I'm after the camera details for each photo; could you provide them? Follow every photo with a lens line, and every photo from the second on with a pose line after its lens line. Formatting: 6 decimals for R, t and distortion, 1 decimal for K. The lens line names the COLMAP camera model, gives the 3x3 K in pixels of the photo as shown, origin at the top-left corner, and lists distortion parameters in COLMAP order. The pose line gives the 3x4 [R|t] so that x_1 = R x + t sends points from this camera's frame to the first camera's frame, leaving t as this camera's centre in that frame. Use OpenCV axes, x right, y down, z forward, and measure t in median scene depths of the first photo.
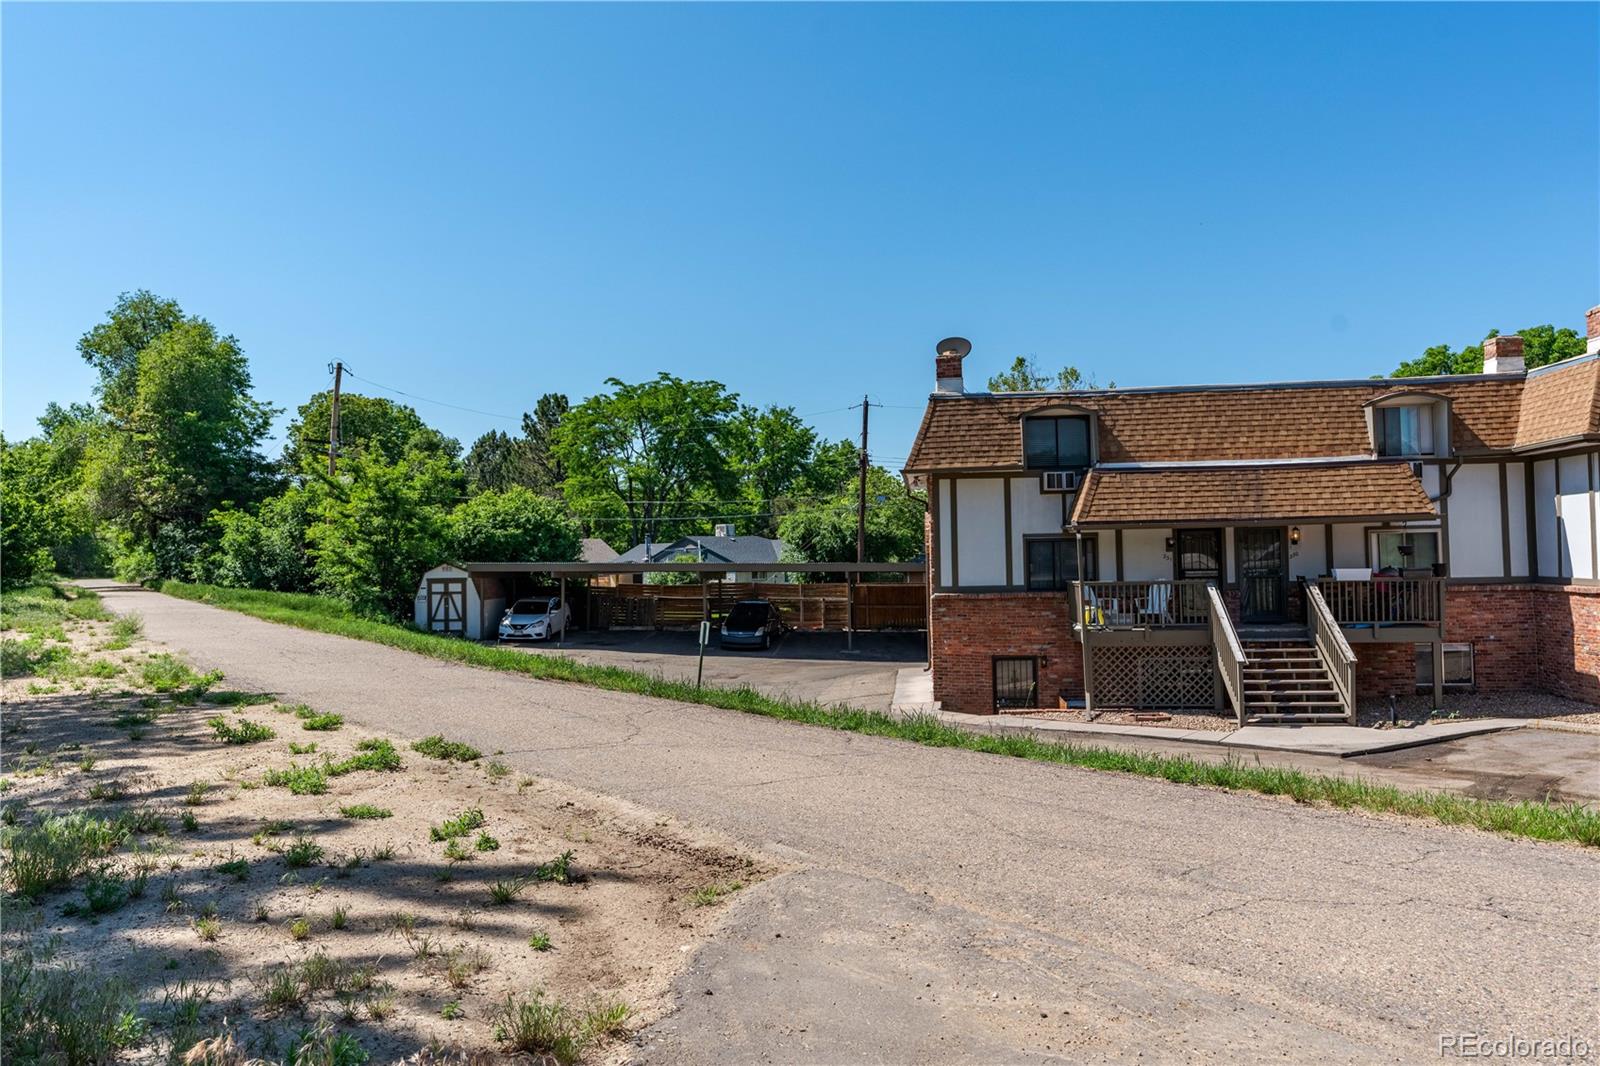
lens RADIAL K [[1228.1, 0, 801.3], [0, 1228.1, 534.2], [0, 0, 1]] dist [0.005774, 0.001868]
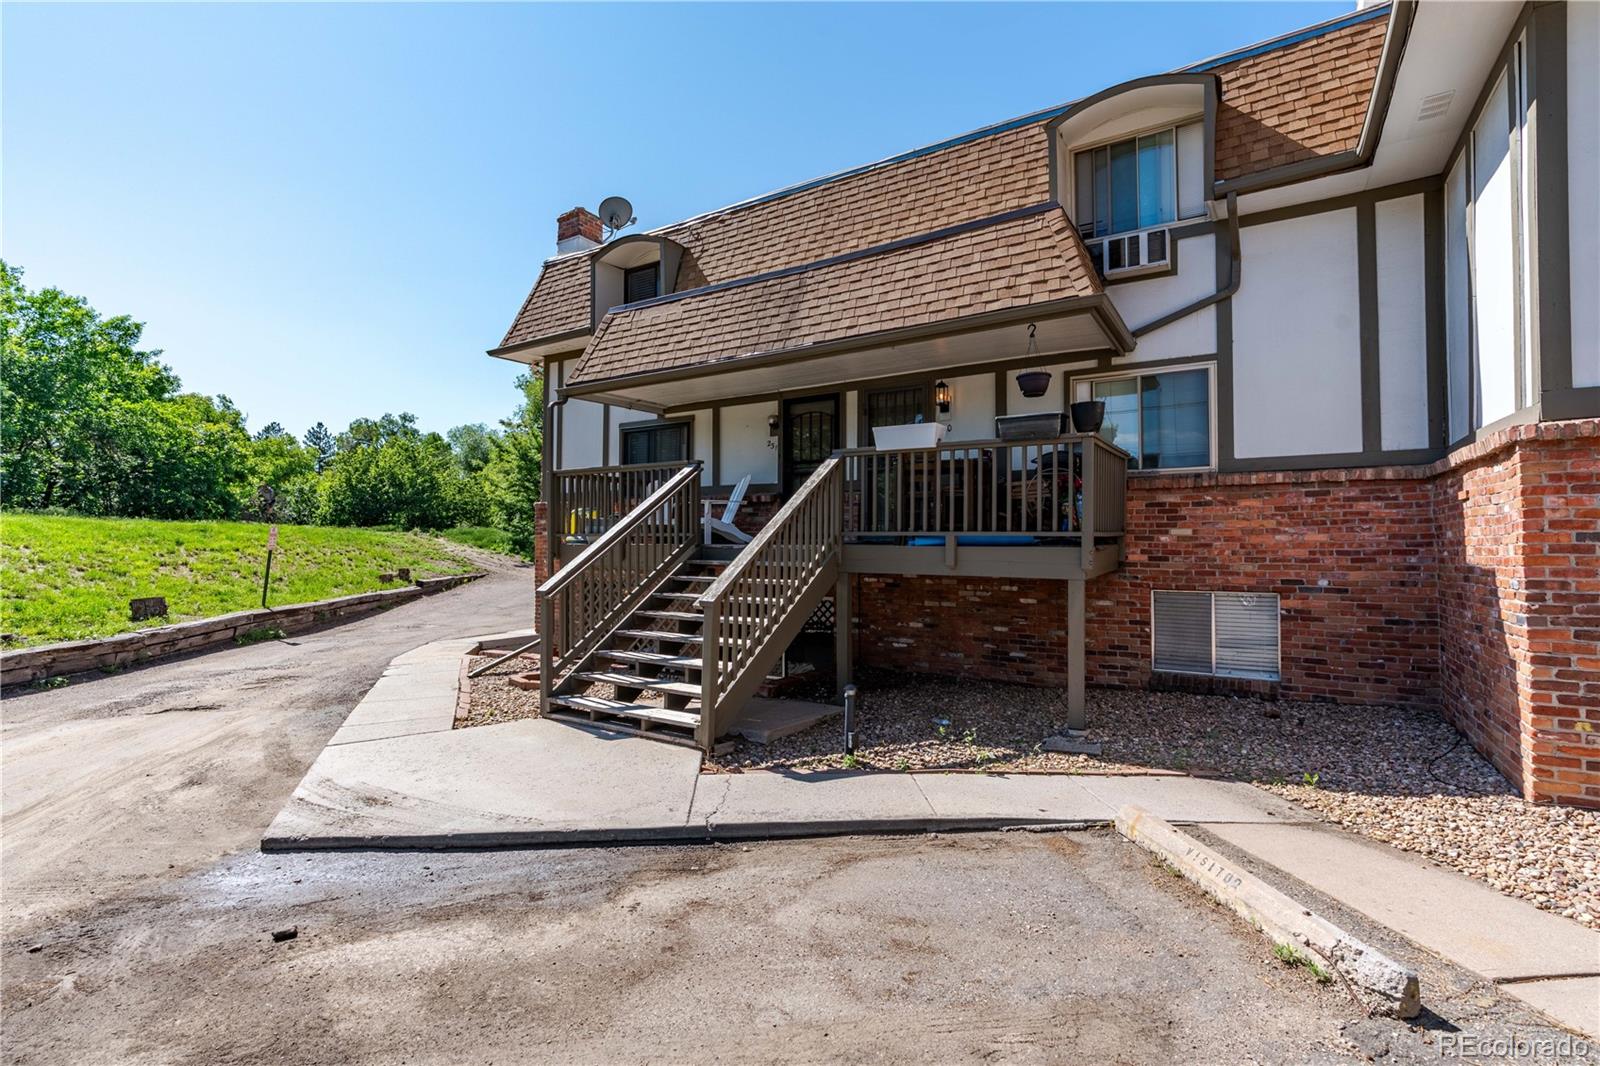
lens RADIAL K [[740.8, 0, 797.1], [0, 740.8, 532.1], [0, 0, 1]] dist [-0.003392, 0.000112]
pose [[0.898103, 0.015567, -0.439509, 0.505578], [-0.010952, 0.999855, 0.013033, 0.063164], [0.439649, -0.006892, 0.898143, 0.664082]]
